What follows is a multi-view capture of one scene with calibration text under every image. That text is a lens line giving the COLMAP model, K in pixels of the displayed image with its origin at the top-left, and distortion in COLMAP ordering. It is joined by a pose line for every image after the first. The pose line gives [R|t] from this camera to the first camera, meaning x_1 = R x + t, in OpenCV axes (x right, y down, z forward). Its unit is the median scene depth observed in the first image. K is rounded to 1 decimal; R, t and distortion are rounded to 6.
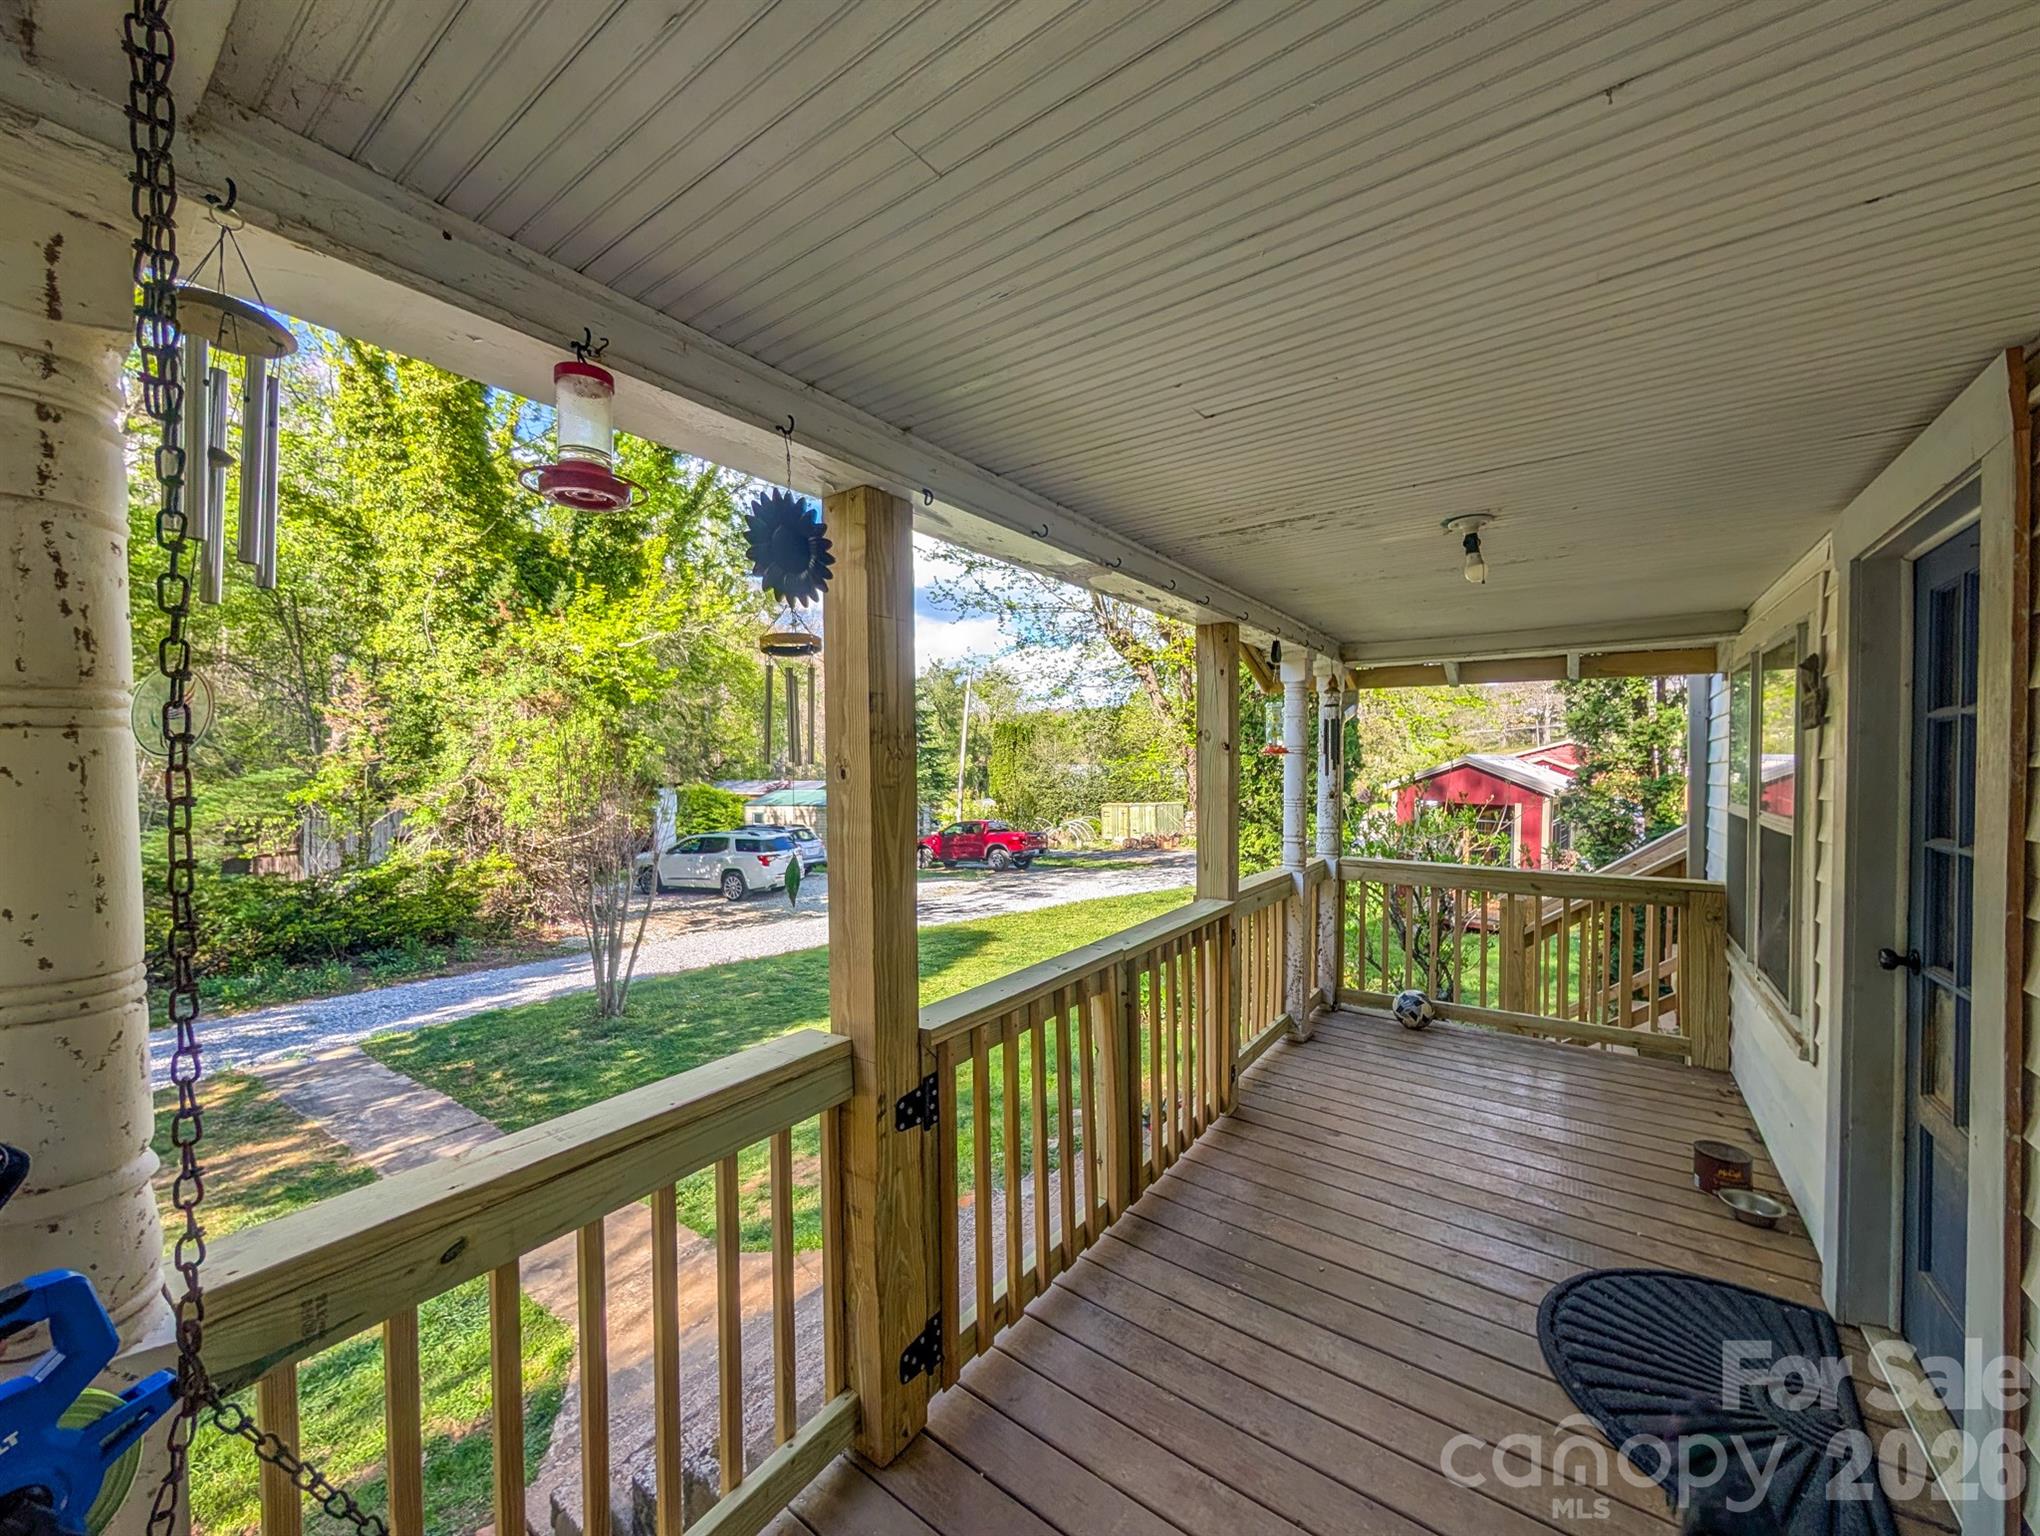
lens RADIAL K [[771.1, 0, 1020.0], [0, 771.1, 768.0], [0, 0, 1]] dist [0.000557, 0.000037]
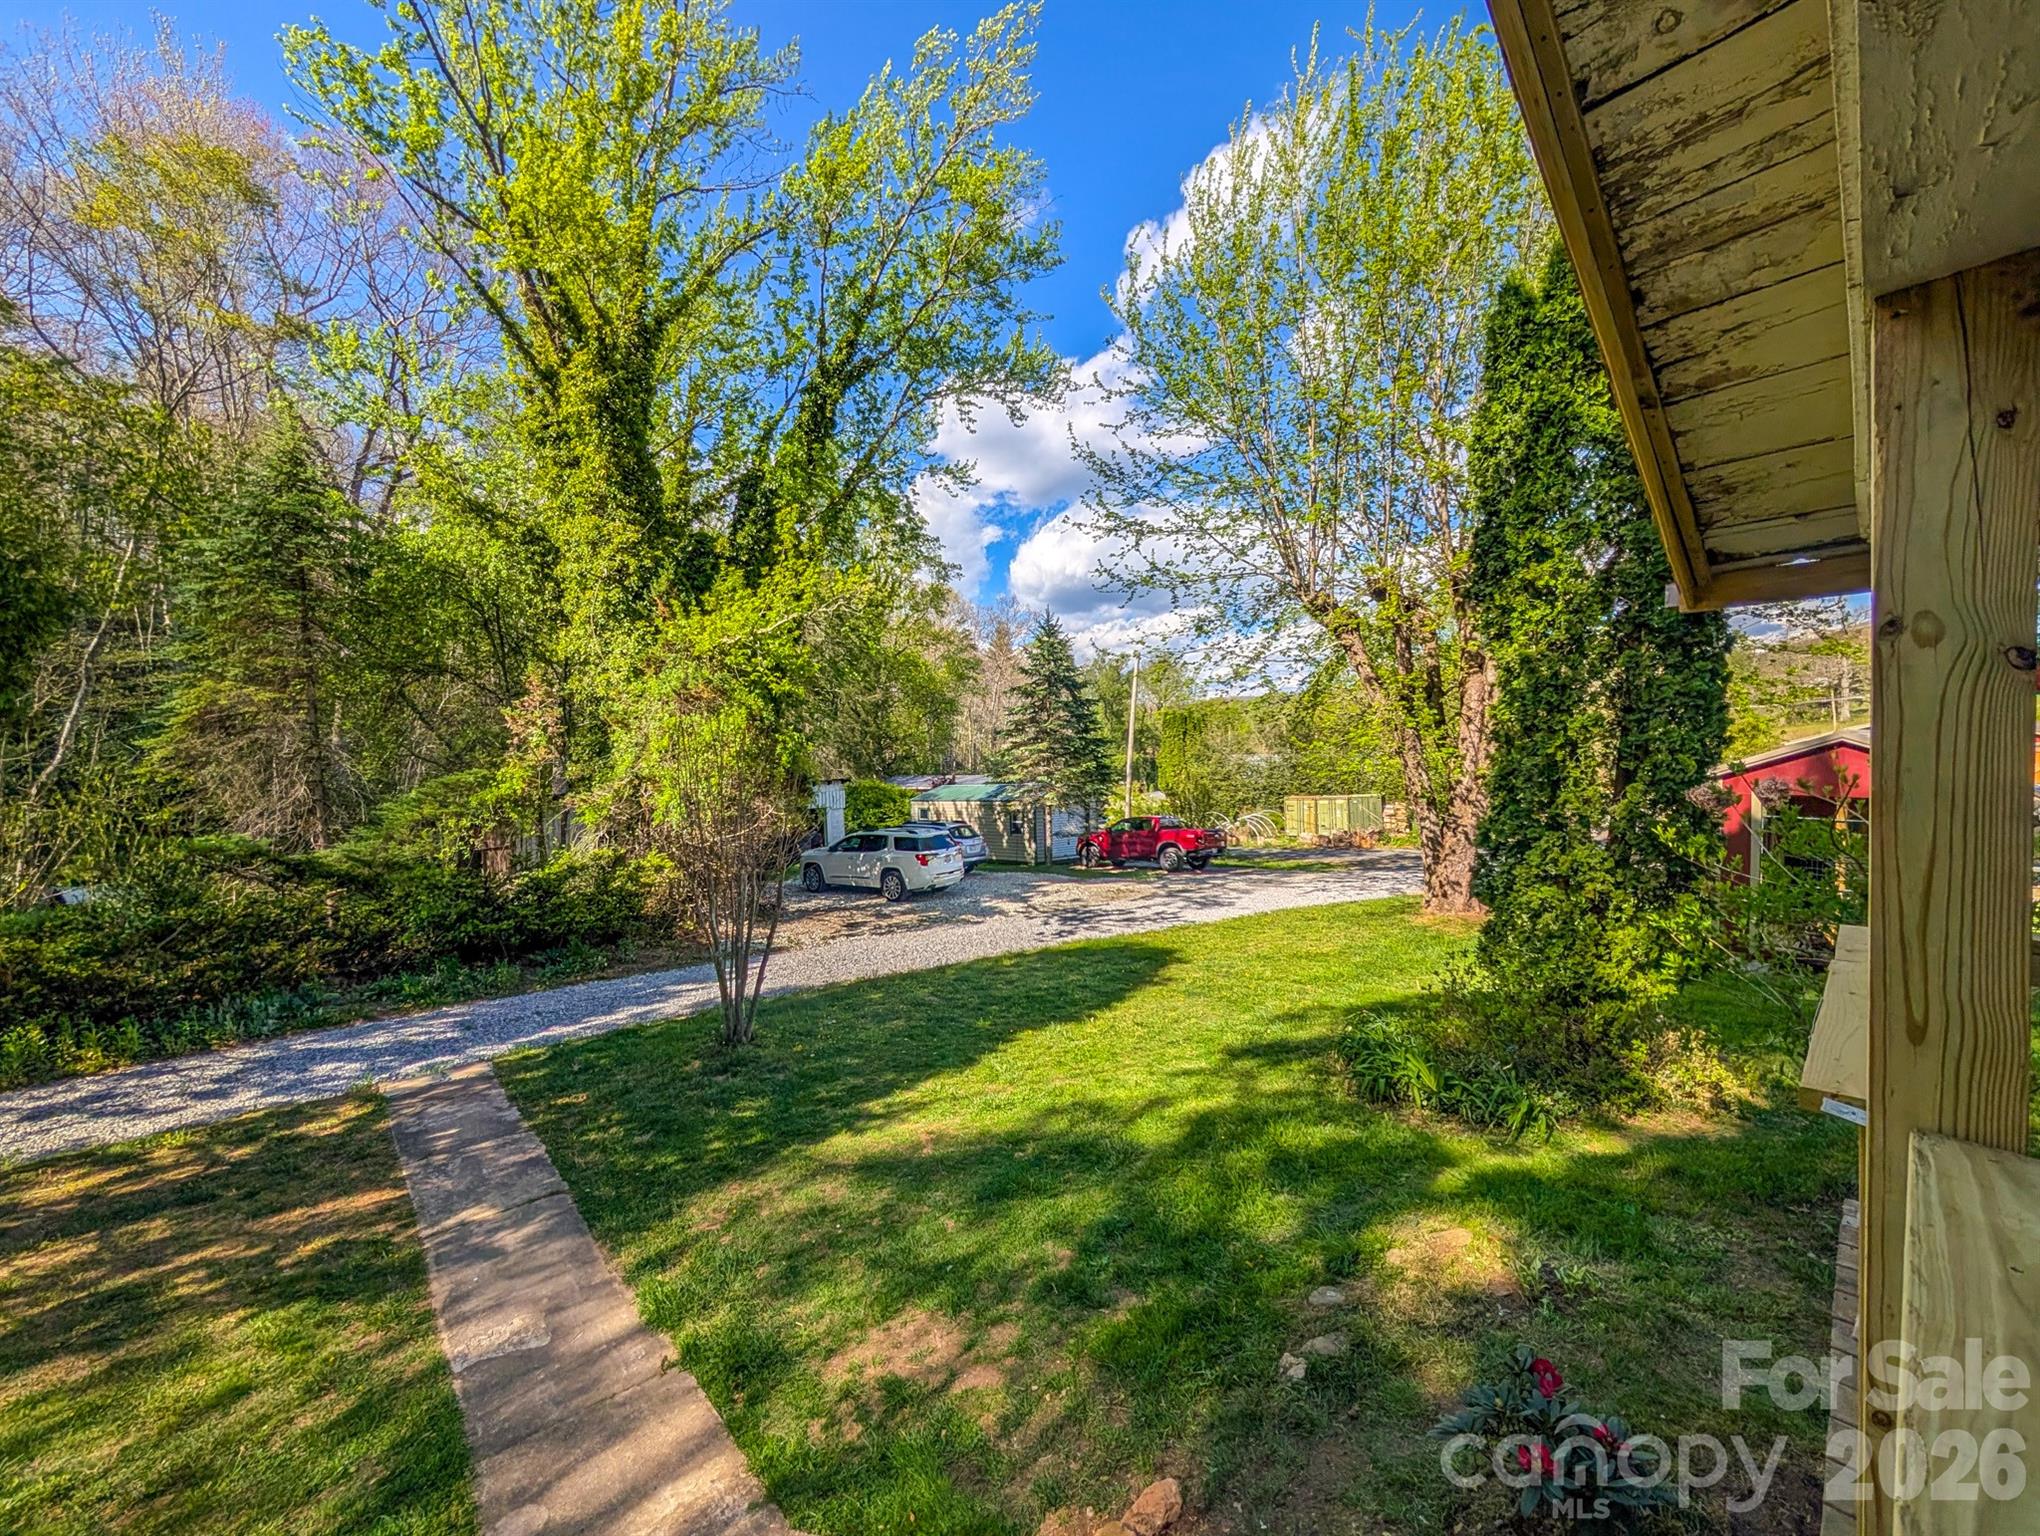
lens RADIAL K [[771.1, 0, 1020.0], [0, 771.1, 768.0], [0, 0, 1]] dist [0.000557, 0.000037]
pose [[0.976735, -0.013478, -0.214028, -0.010059], [0.015517, 0.999849, 0.007848, 0.001223], [0.213890, -0.010987, 0.976796, 0.106230]]
